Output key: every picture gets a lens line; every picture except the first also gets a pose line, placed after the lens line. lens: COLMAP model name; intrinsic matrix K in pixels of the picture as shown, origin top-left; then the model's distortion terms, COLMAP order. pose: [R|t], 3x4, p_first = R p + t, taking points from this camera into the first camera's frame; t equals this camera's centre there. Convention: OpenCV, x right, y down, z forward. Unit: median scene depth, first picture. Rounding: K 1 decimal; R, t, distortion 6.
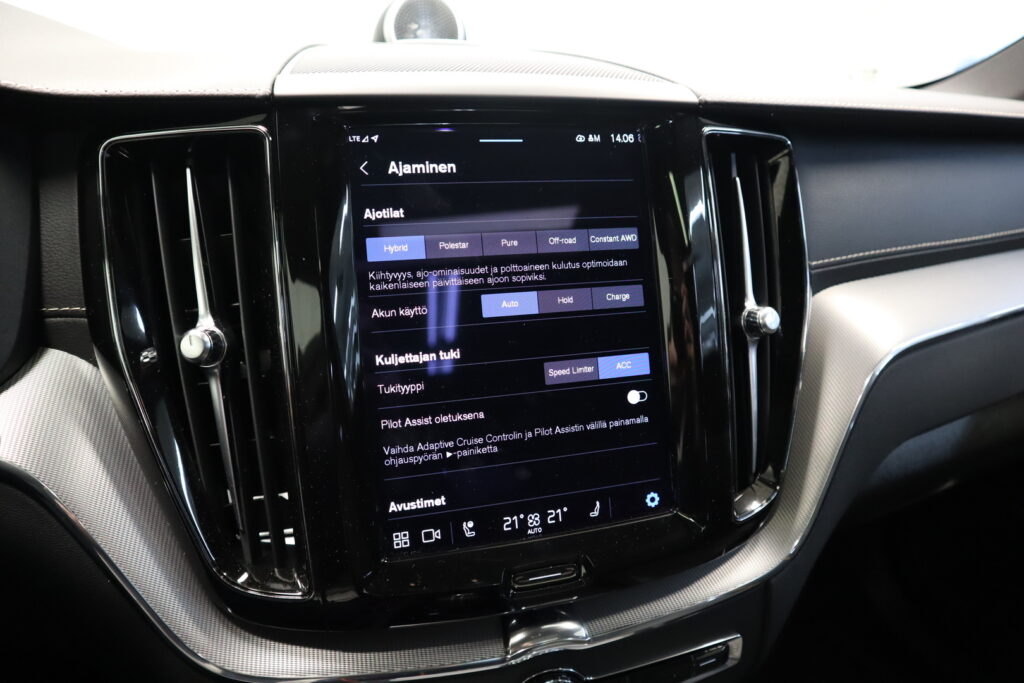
lens RADIAL K [[718.0, 0, 512.2], [0, 718.0, 337.0], [0, 0, 1]] dist [-0.115163, 0.076473]
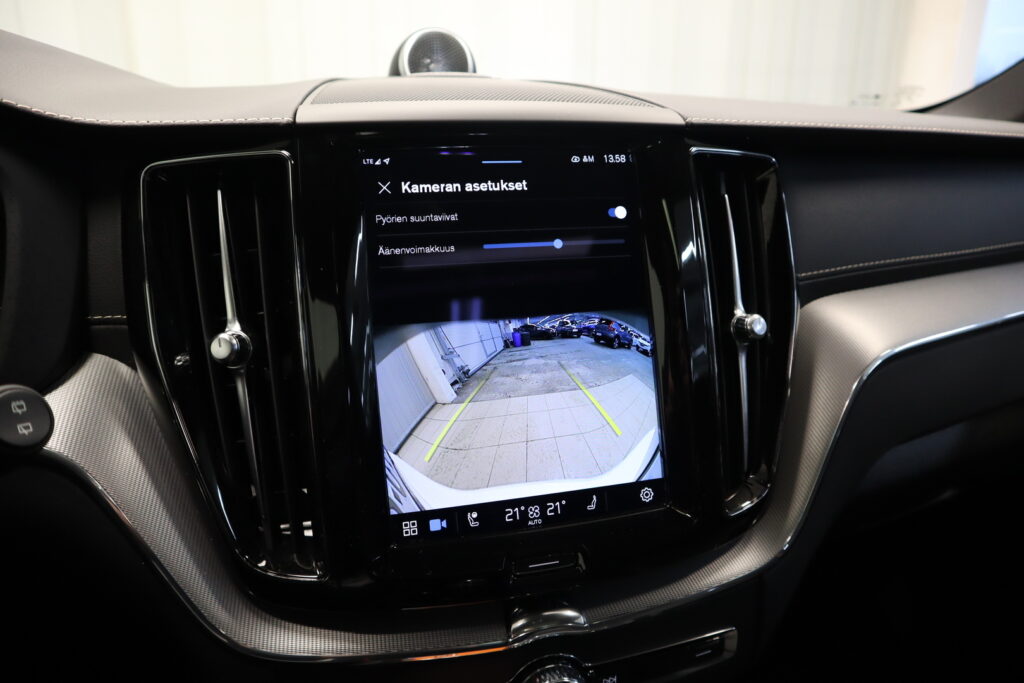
lens RADIAL K [[718.0, 0, 512.2], [0, 718.0, 337.0], [0, 0, 1]] dist [-0.115163, 0.076473]
pose [[0.999434, -0.006614, -0.032989, 0.035235], [0.005204, 0.999077, -0.042650, 0.040294], [0.033240, 0.042454, 0.998545, -0.084078]]
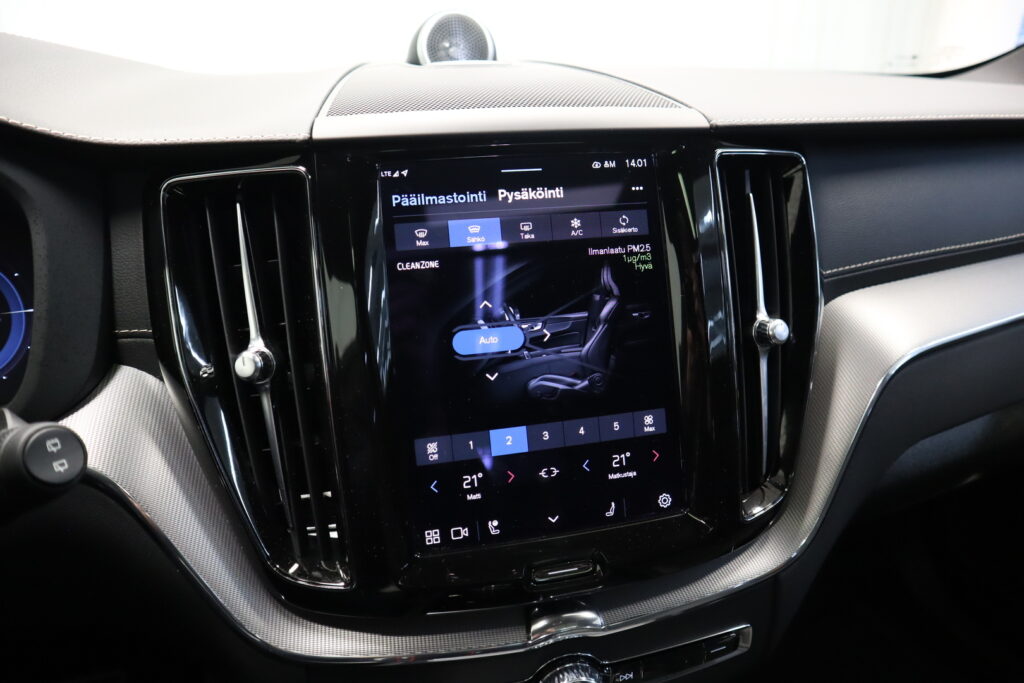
lens RADIAL K [[720.7, 0, 512.4], [0, 720.7, 335.0], [0, 0, 1]] dist [-0.122882, 0.088440]
pose [[0.997694, -0.004465, -0.067730, 0.043836], [0.006786, 0.999396, 0.034076, -0.065147], [0.067537, -0.034457, 0.997122, -0.090883]]
